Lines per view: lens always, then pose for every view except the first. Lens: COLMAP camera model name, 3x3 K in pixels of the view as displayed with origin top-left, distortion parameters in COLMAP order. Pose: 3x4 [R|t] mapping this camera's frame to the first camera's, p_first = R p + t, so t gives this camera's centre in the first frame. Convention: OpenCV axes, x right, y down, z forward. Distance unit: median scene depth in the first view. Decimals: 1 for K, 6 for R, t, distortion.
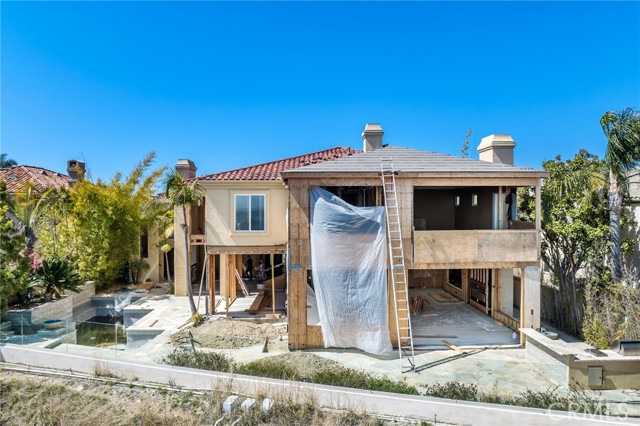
lens RADIAL K [[463.4, 0, 320.0], [0, 463.4, 213.0], [0, 0, 1]] dist [-0.031803, 0.006127]
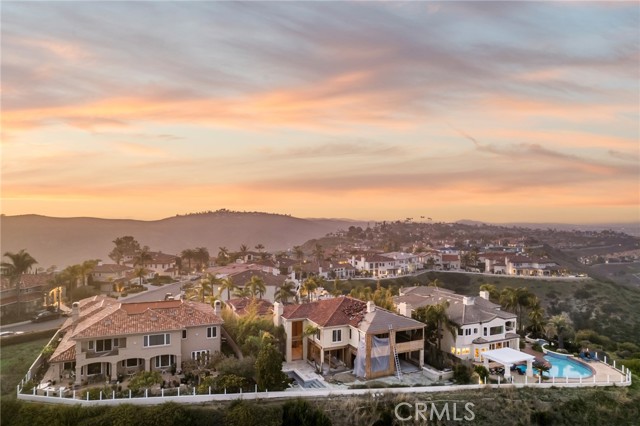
lens RADIAL K [[417.9, 0, 320.0], [0, 417.9, 213.0], [0, 0, 1]] dist [-0.046759, 0.055990]
pose [[0.923454, 0.012351, 0.383511, -1.689871], [0.000983, 0.999402, -0.034555, -0.913940], [-0.383708, 0.032287, 0.922890, -1.927761]]
